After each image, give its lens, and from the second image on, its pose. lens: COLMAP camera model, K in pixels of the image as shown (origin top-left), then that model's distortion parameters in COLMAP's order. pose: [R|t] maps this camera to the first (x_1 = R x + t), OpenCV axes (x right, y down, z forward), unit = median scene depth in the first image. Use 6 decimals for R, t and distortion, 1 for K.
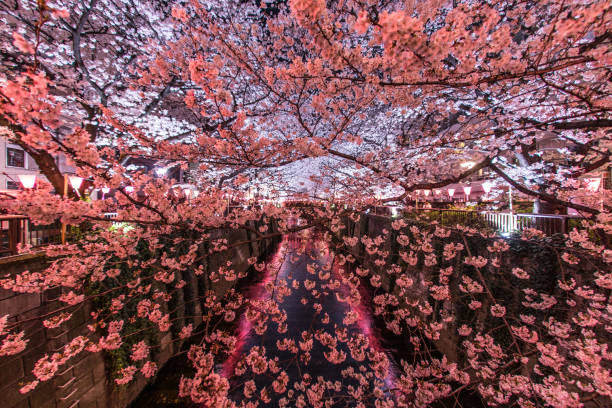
lens RADIAL K [[321.6, 0, 321.4], [0, 321.6, 203.6], [0, 0, 1]] dist [0.000726, 0.001250]
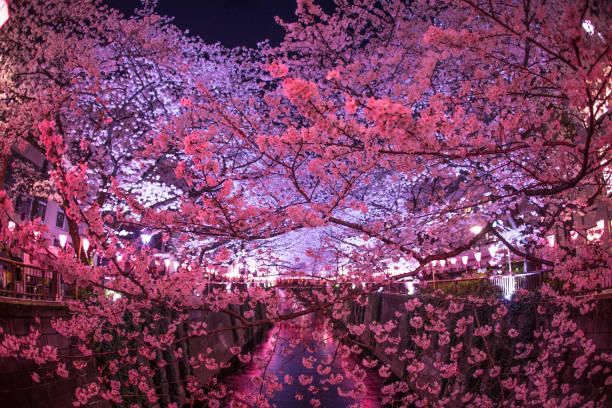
lens RADIAL K [[269.3, 0, 306.0], [0, 269.3, 204.0], [0, 0, 1]] dist [0.000040, -0.000033]
pose [[0.999545, -0.006931, -0.029350, -0.011434], [0.001017, 0.980421, -0.196912, -0.043782], [0.030141, 0.196793, 0.979982, 0.218195]]
